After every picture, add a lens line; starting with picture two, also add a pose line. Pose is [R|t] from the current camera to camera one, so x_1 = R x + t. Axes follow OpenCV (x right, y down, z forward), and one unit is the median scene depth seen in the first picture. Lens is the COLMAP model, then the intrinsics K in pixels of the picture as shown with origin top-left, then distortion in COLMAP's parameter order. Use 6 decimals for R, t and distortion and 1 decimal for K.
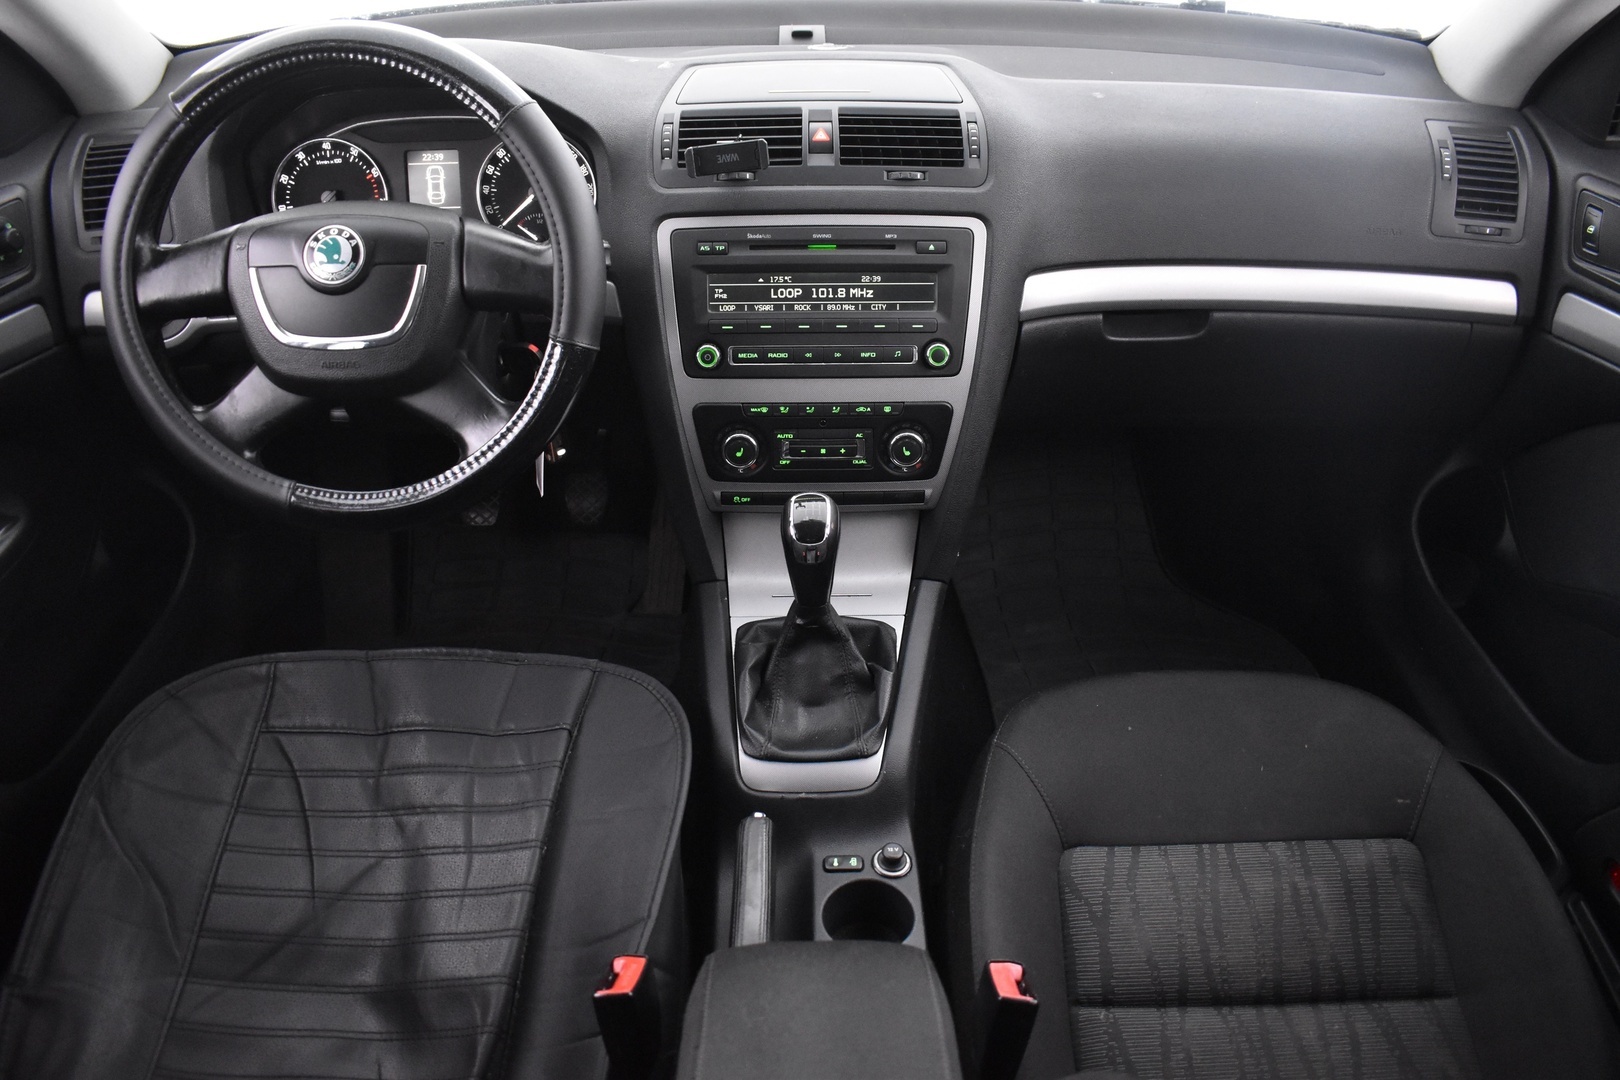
lens RADIAL K [[1253.9, 0, 807.7], [0, 1253.9, 525.1], [0, 0, 1]] dist [-0.091840, 0.011287]
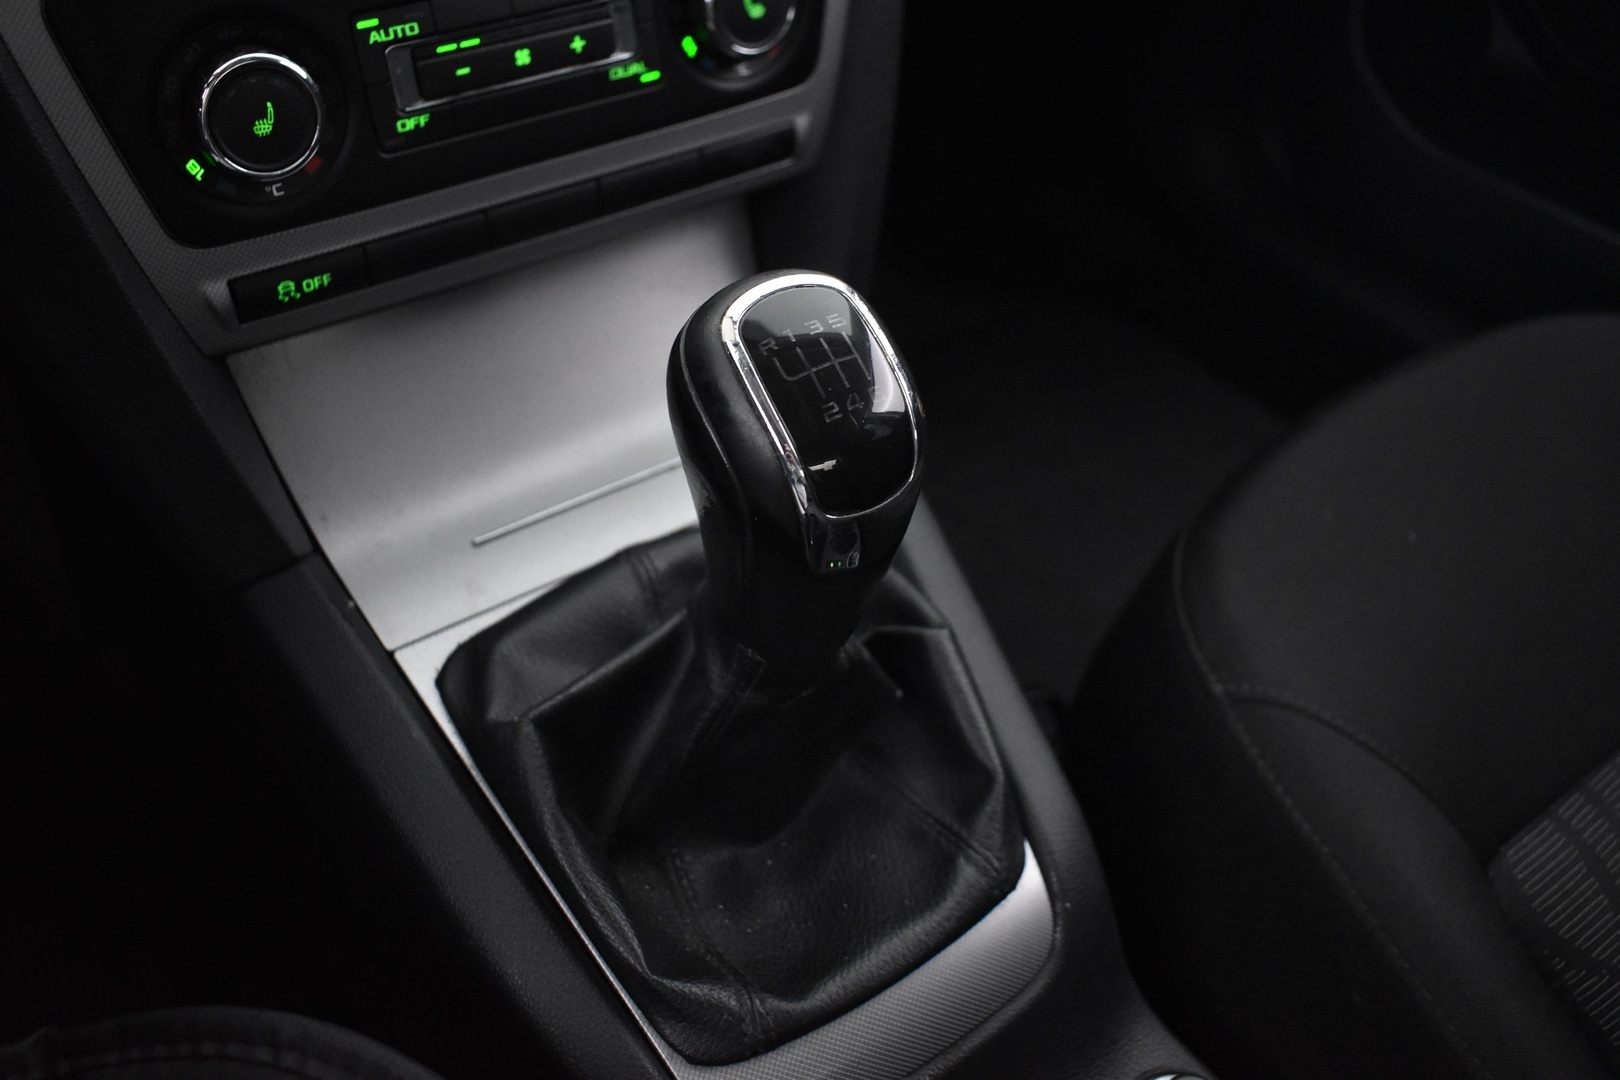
lens RADIAL K [[1370.7, 0, 818.6], [0, 1370.7, 517.1], [0, 0, 1]] dist [-0.094448, 0.014547]
pose [[0.827109, -0.351014, 0.438954, -0.118119], [0.280383, 0.934568, 0.219017, -0.004813], [-0.487110, -0.058076, 0.871408, 0.681349]]
